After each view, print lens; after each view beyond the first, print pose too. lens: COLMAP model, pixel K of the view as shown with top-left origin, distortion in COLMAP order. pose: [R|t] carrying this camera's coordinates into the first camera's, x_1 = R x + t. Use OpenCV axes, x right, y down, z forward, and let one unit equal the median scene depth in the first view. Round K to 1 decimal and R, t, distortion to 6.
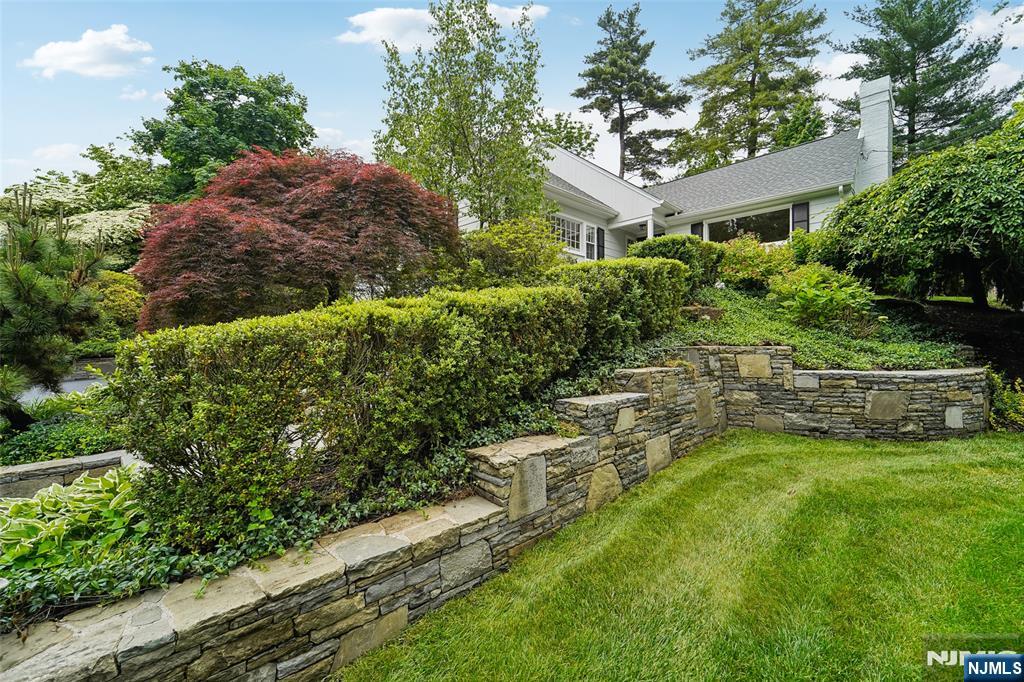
lens RADIAL K [[421.1, 0, 509.9], [0, 421.1, 339.7], [0, 0, 1]] dist [-0.000383, -0.000484]
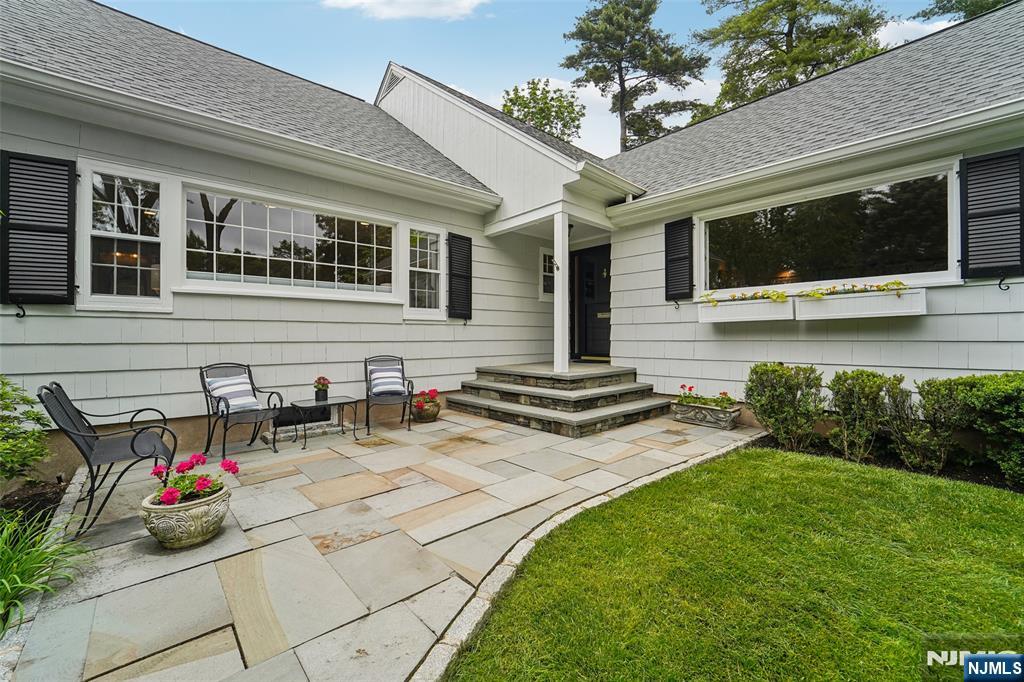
lens RADIAL K [[423.4, 0, 512.0], [0, 423.4, 341.0], [0, 0, 1]] dist [-0.033143, 0.004552]
pose [[0.998405, 0.001384, -0.056435, 0.254692], [-0.001170, 0.999992, 0.003826, -0.134652], [0.056440, -0.003754, 0.998399, 0.486472]]
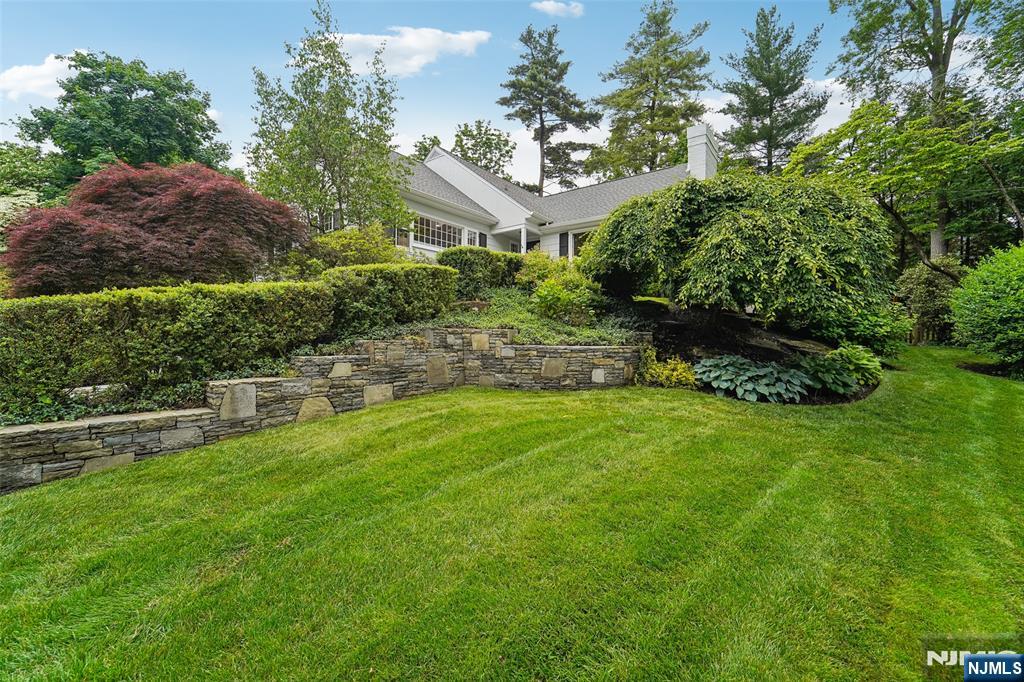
lens RADIAL K [[423.4, 0, 512.0], [0, 423.4, 341.0], [0, 0, 1]] dist [-0.033143, 0.004552]
pose [[0.990190, 0.010139, 0.139356, 0.120081], [-0.011076, 0.999921, 0.005955, 0.012135], [-0.139284, -0.007440, 0.990224, -0.106928]]
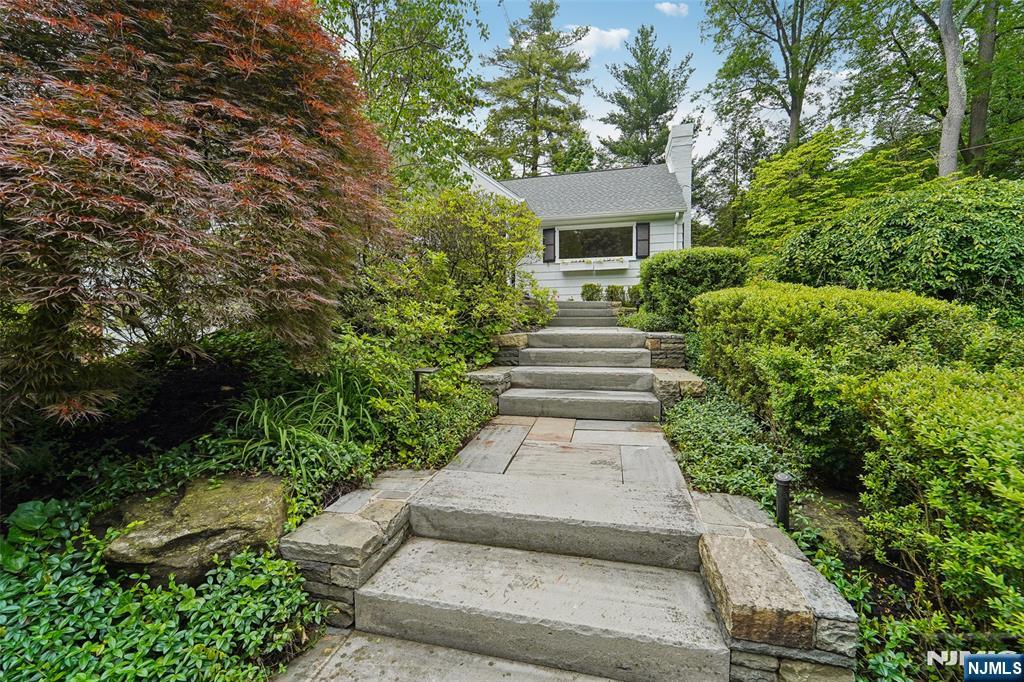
lens RADIAL K [[421.1, 0, 509.9], [0, 421.1, 339.7], [0, 0, 1]] dist [-0.000383, -0.000484]
pose [[0.855279, -0.006098, 0.518133, -0.095623], [-0.001338, 0.999901, 0.013977, -0.034815], [-0.518167, -0.012648, 0.855186, 0.193986]]
